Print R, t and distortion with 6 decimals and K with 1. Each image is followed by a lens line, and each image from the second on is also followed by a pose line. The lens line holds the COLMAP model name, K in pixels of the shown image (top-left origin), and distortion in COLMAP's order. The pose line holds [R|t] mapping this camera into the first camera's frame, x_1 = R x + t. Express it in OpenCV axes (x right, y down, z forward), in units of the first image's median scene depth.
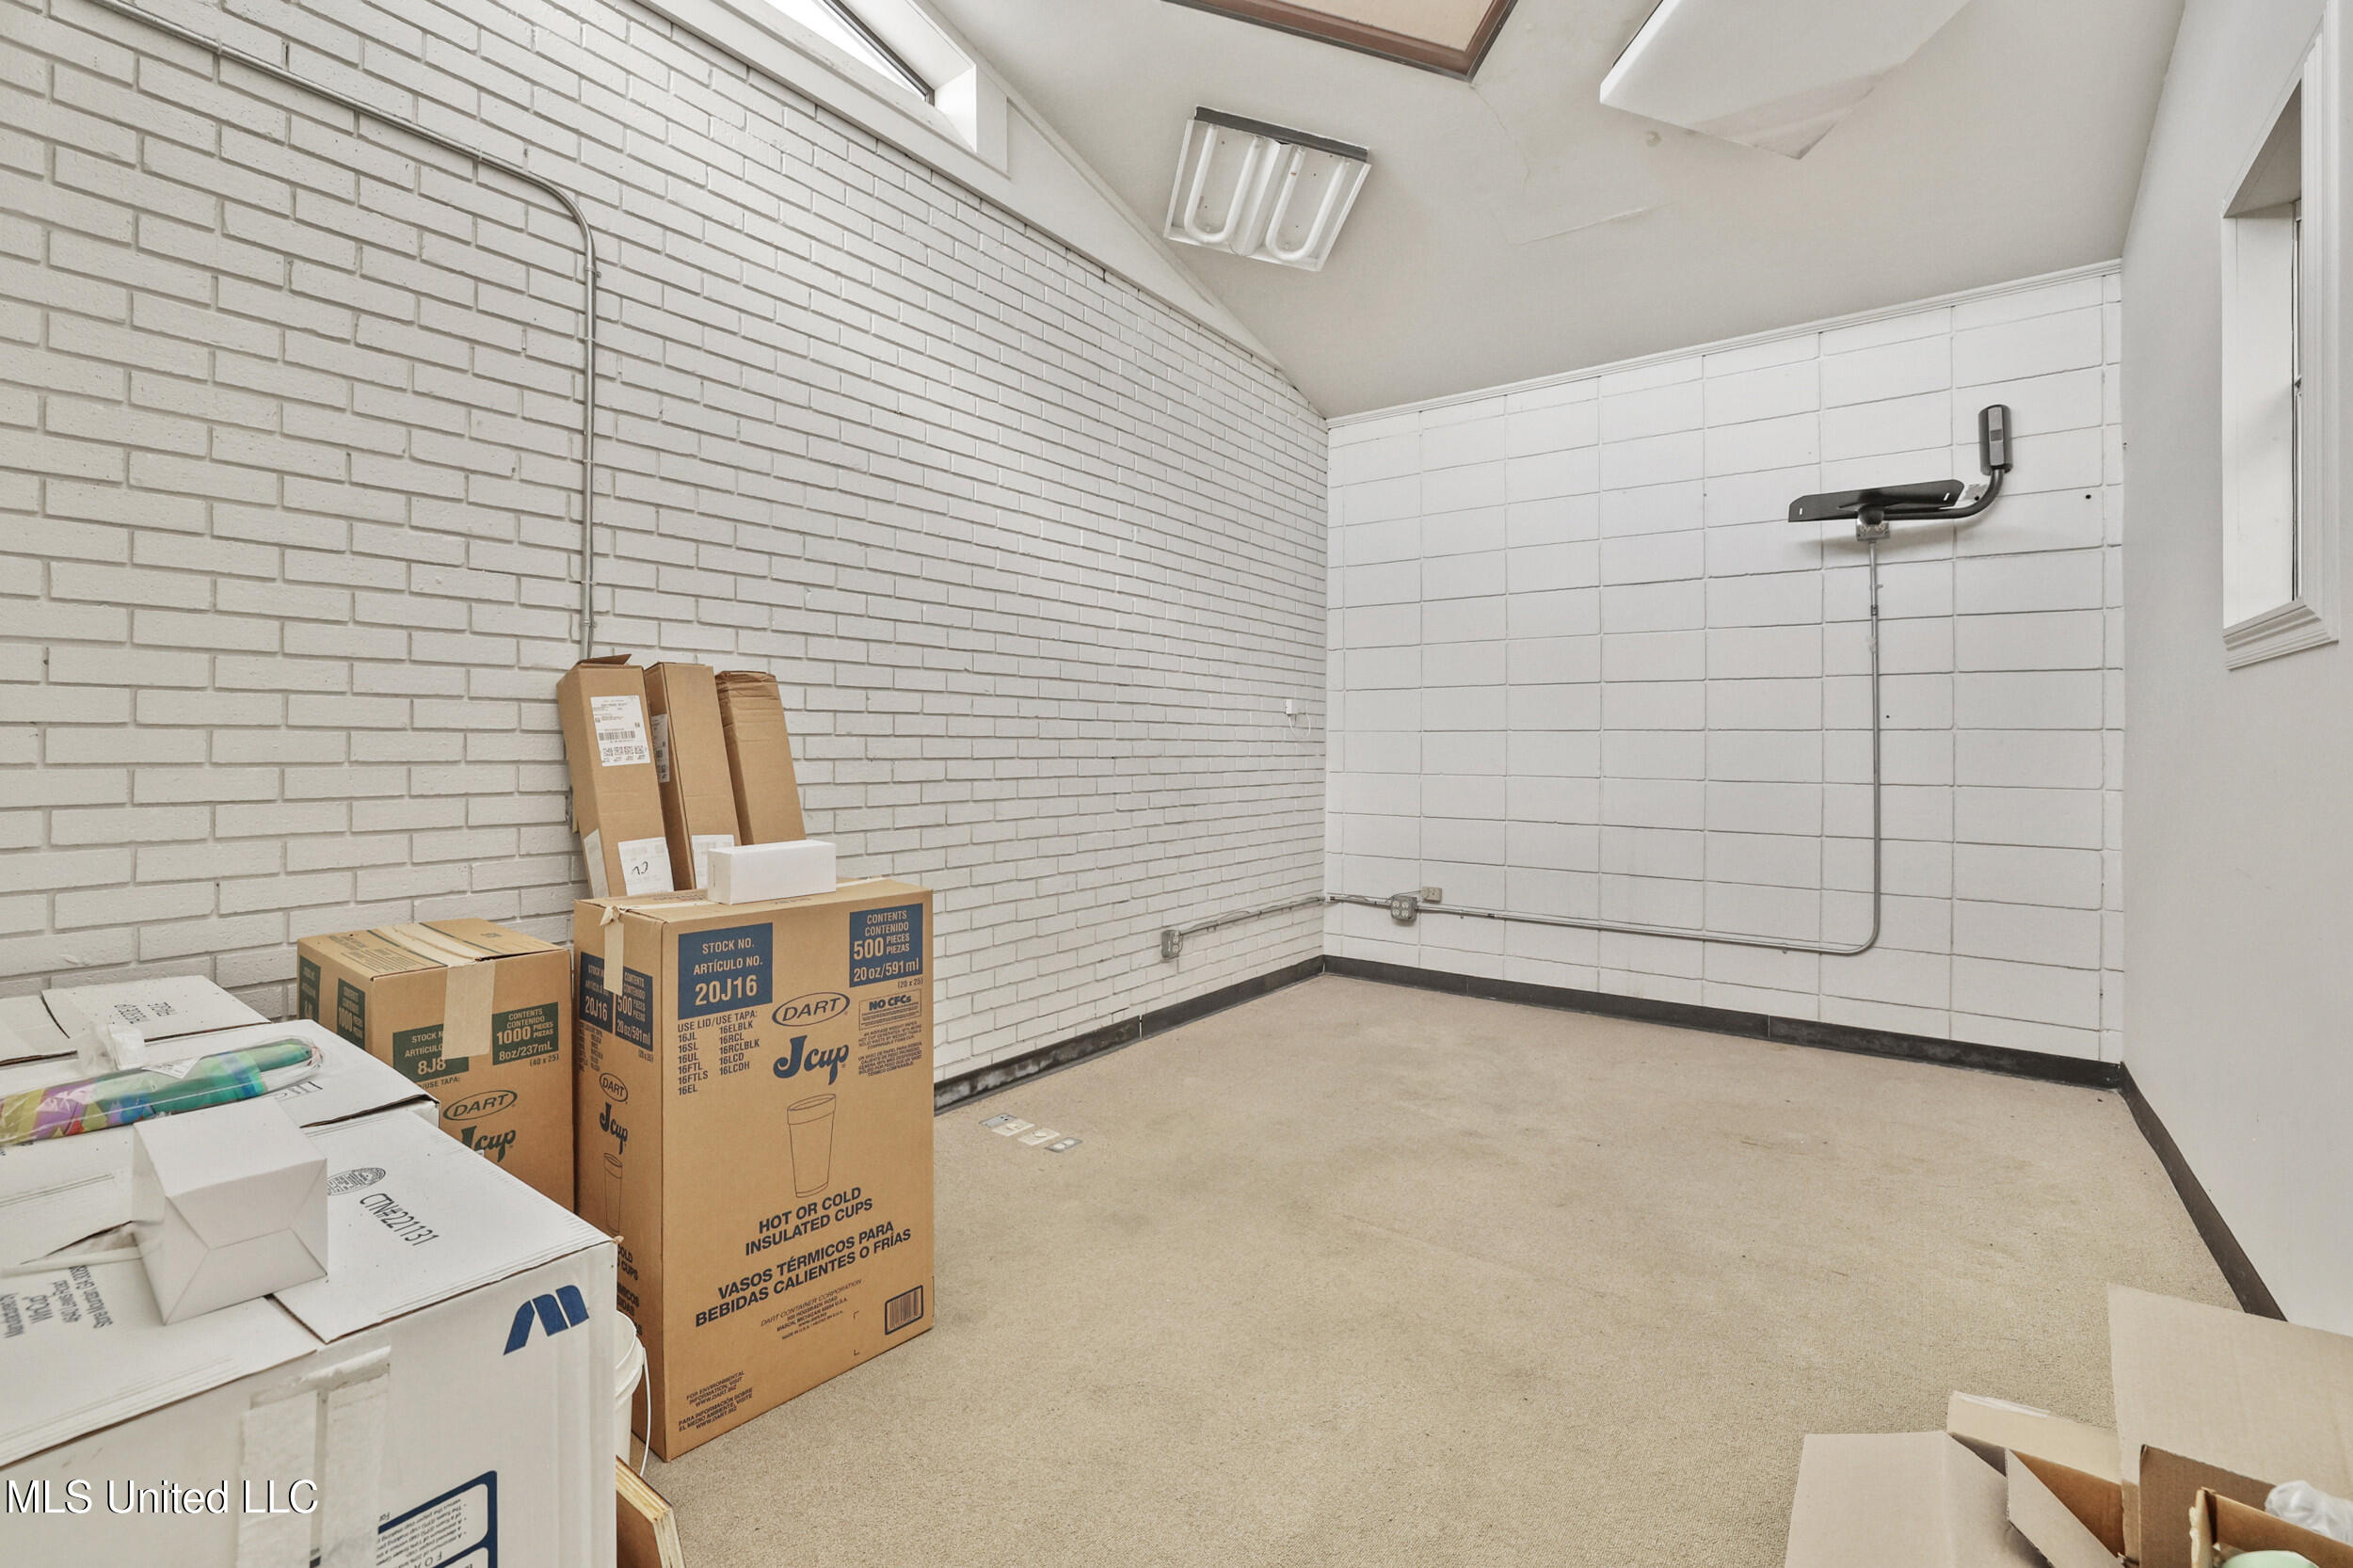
lens RADIAL K [[1016.2, 0, 1163.2], [0, 1016.2, 748.8], [0, 0, 1]] dist [-0.016339, -0.000017]
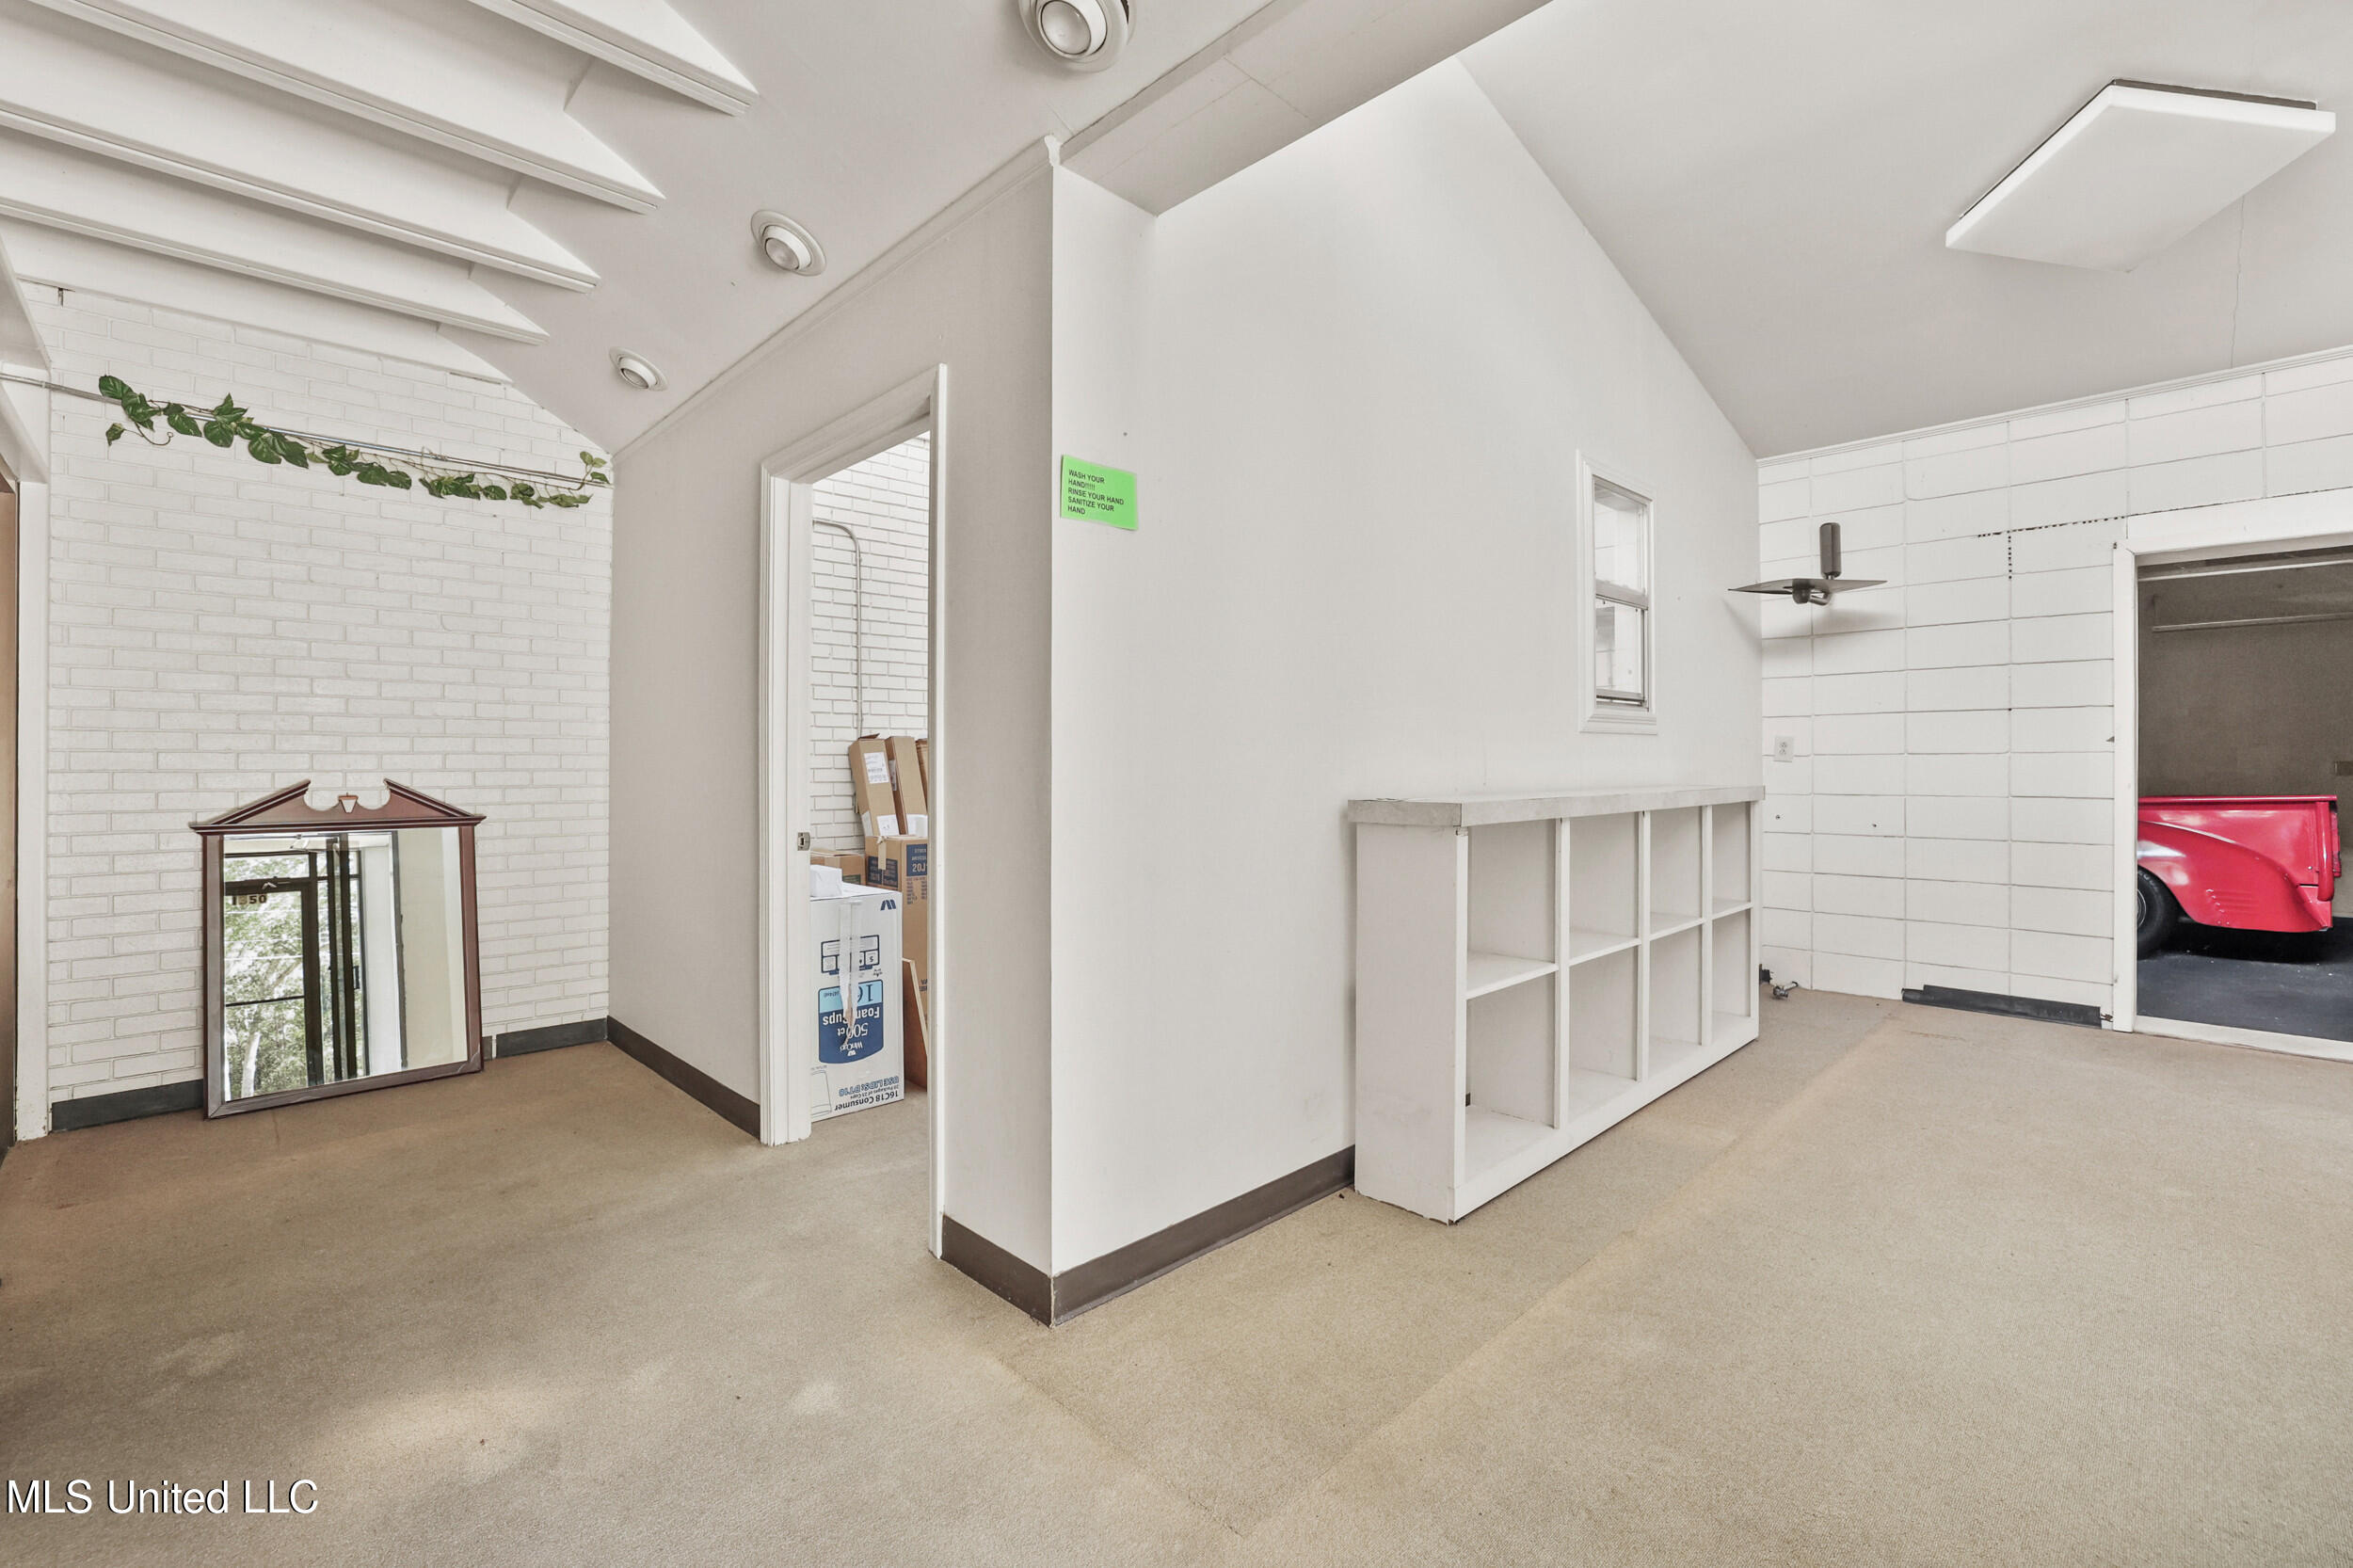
lens RADIAL K [[1004.8, 0, 1181.2], [0, 1004.8, 772.1], [0, 0, 1]] dist [0.000107, 0.000057]
pose [[0.989495, -0.012083, -0.144060, 0.457414], [0.012914, 0.999905, 0.004837, -0.010324], [0.143988, -0.006647, 0.989557, -1.113793]]
